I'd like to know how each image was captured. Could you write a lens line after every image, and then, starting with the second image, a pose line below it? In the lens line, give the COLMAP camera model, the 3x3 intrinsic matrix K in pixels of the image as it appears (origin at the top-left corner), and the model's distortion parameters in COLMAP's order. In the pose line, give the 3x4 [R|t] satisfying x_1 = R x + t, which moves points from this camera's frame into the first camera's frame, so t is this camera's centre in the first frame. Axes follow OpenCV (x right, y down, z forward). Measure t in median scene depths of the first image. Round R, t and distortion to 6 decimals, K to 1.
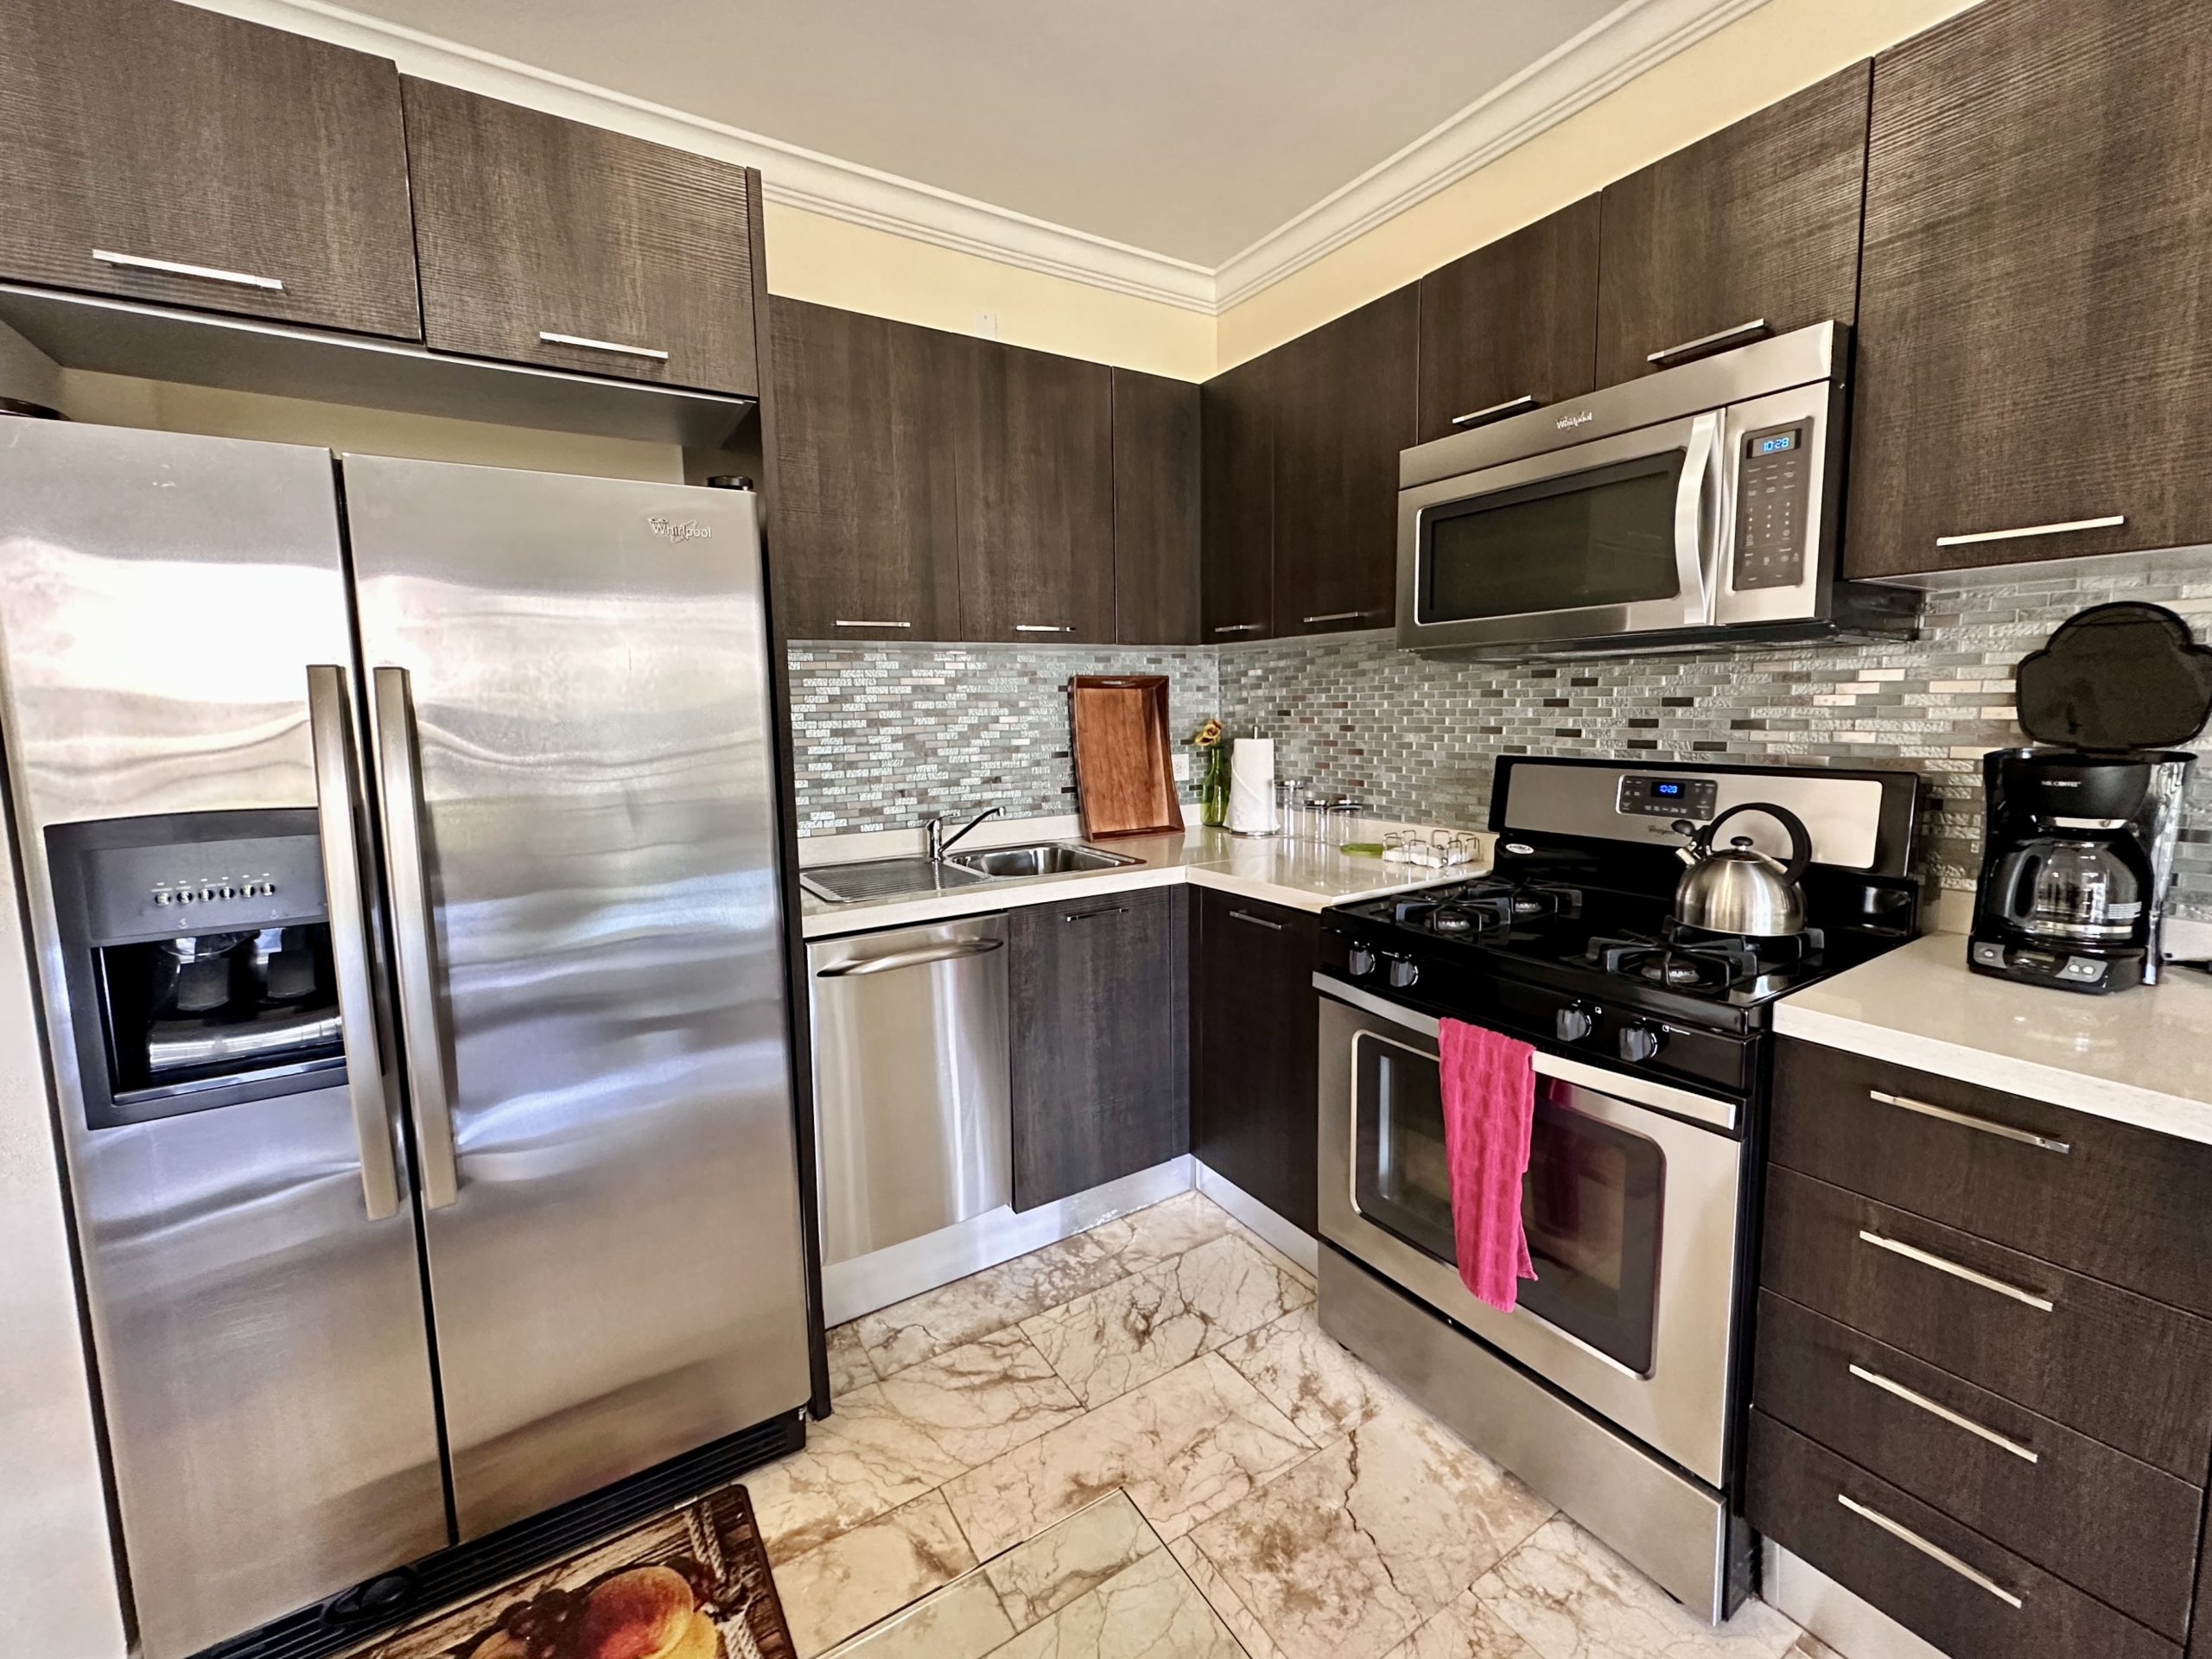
lens RADIAL K [[914.3, 0, 1085.3], [0, 914.3, 806.8], [0, 0, 1]] dist [0.004116, -0.000345]
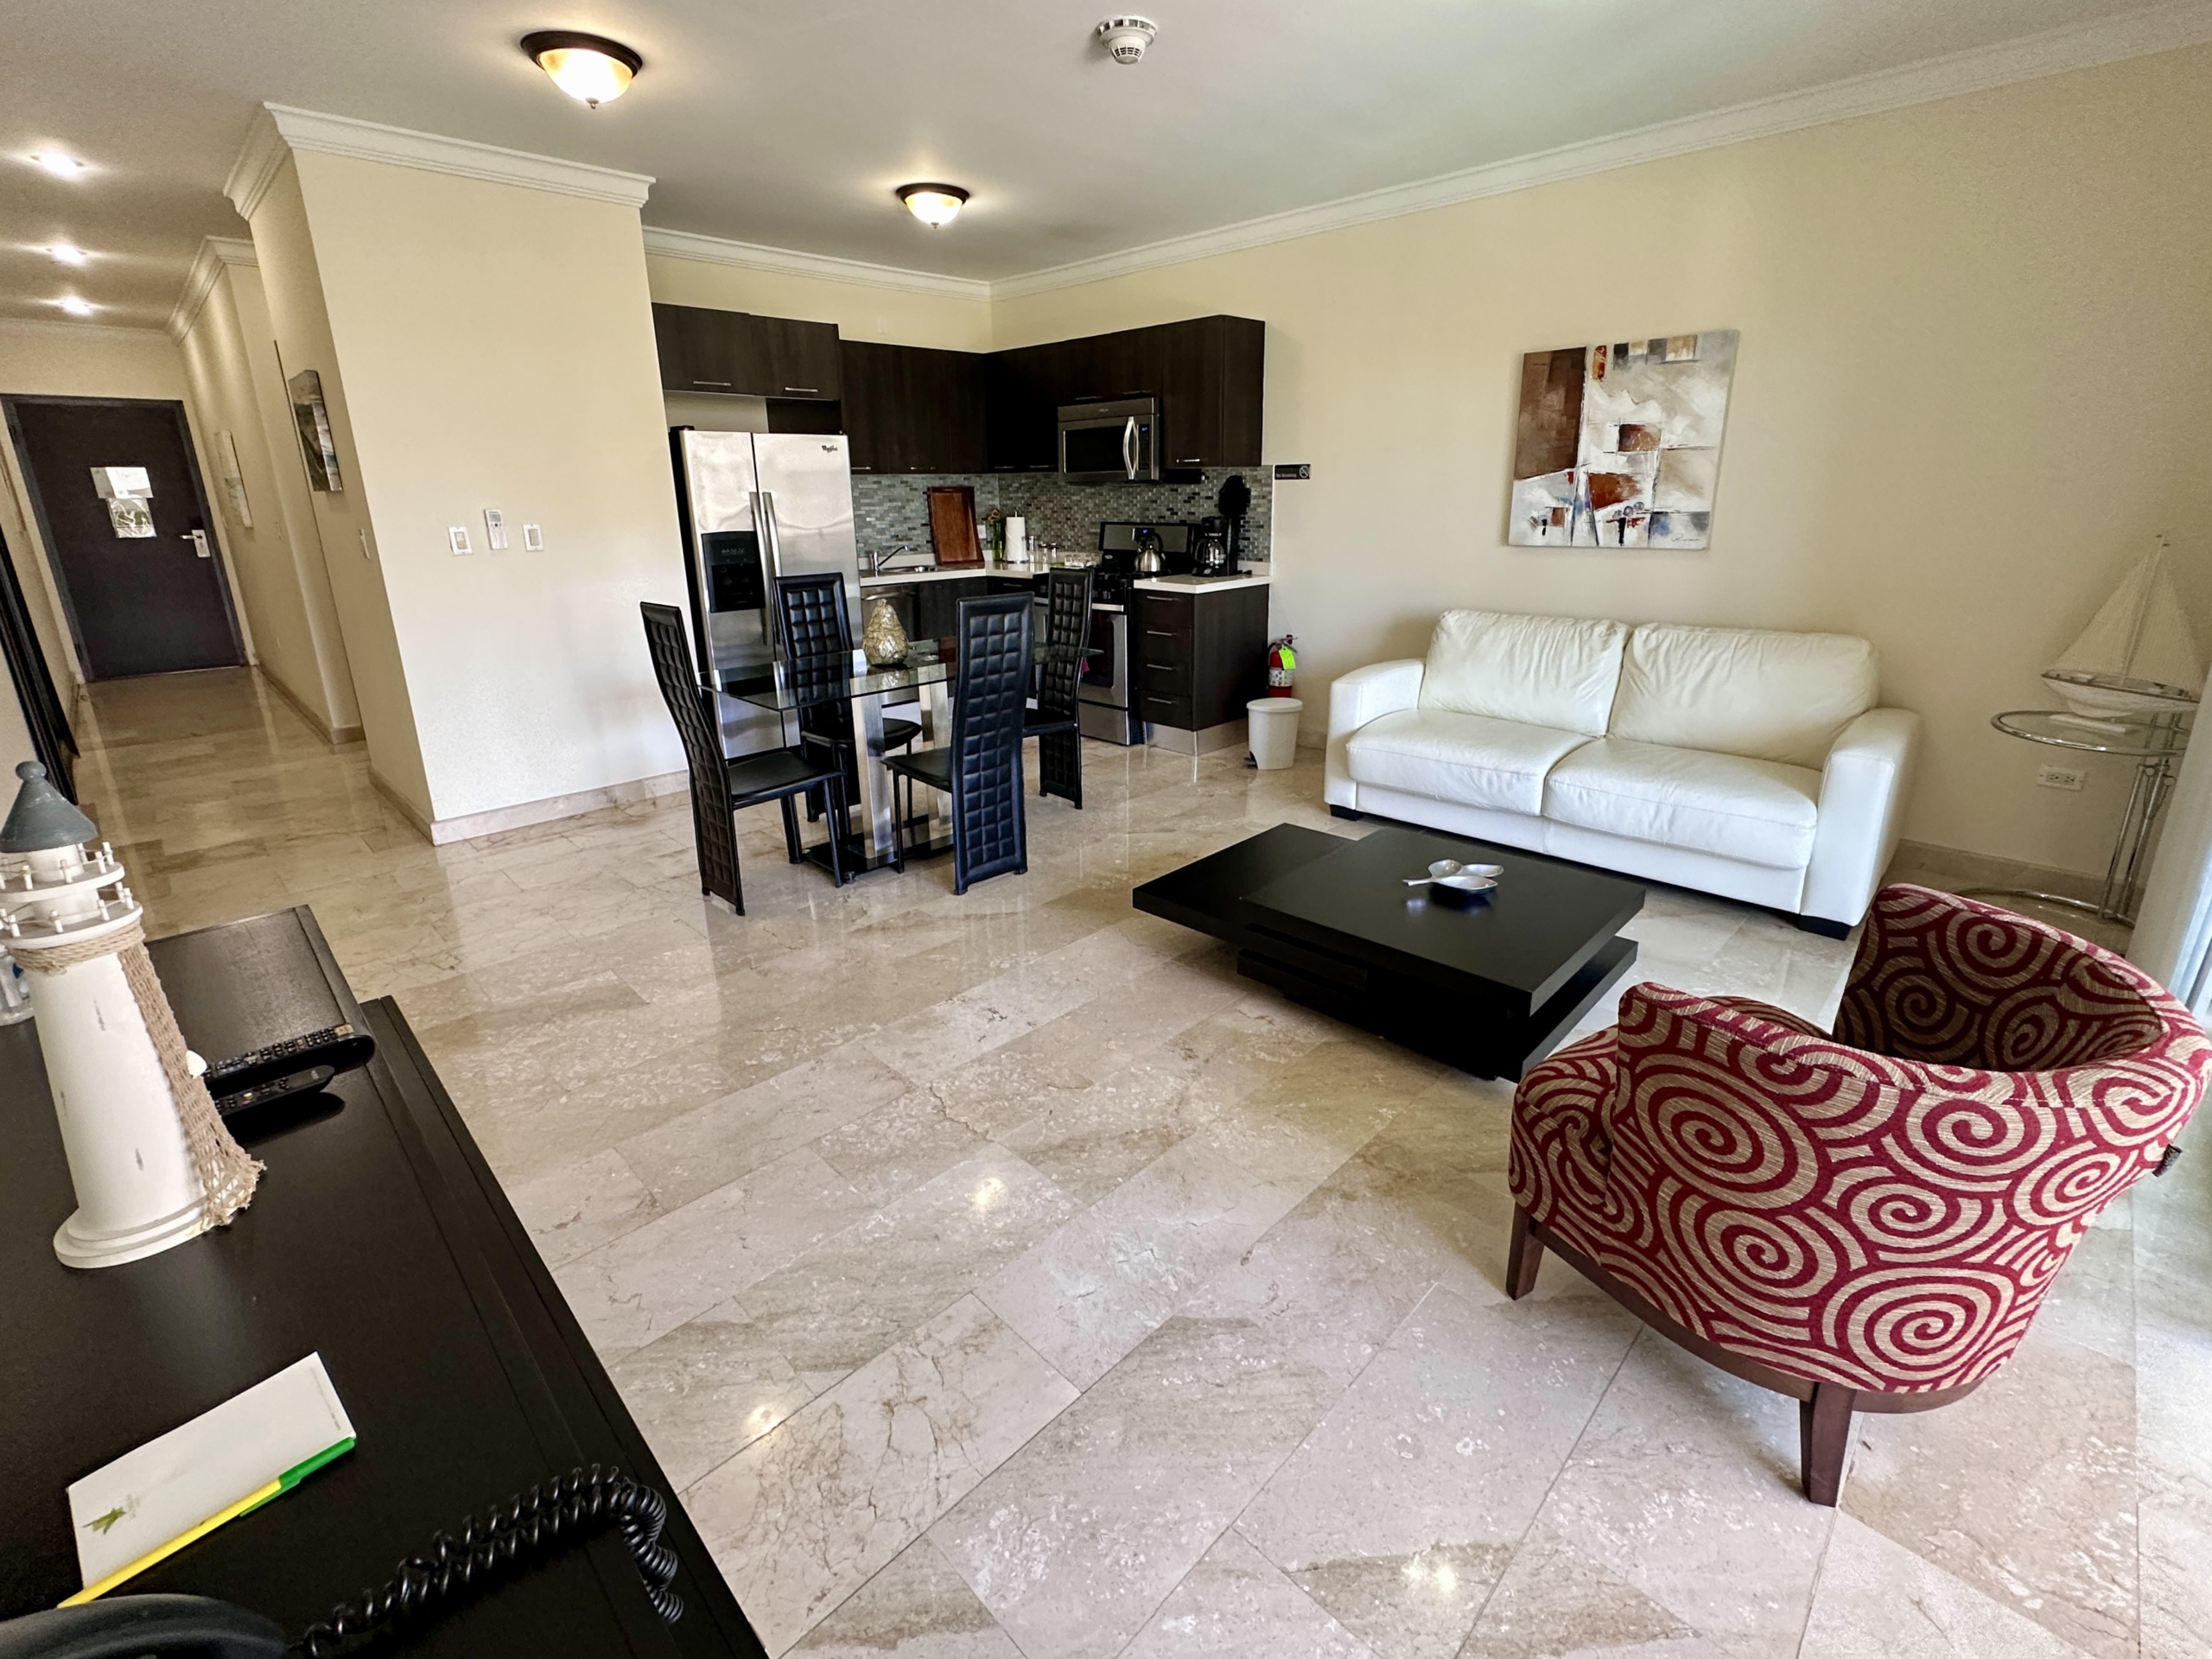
lens RADIAL K [[965.1, 0, 1142.4], [0, 965.1, 750.3], [0, 0, 1]] dist [-0.004355, 0.001084]
pose [[0.965479, -0.061834, 0.253035, -0.198639], [0.023729, 0.988255, 0.150961, 0.194017], [-0.259398, -0.139745, 0.955607, -1.945057]]
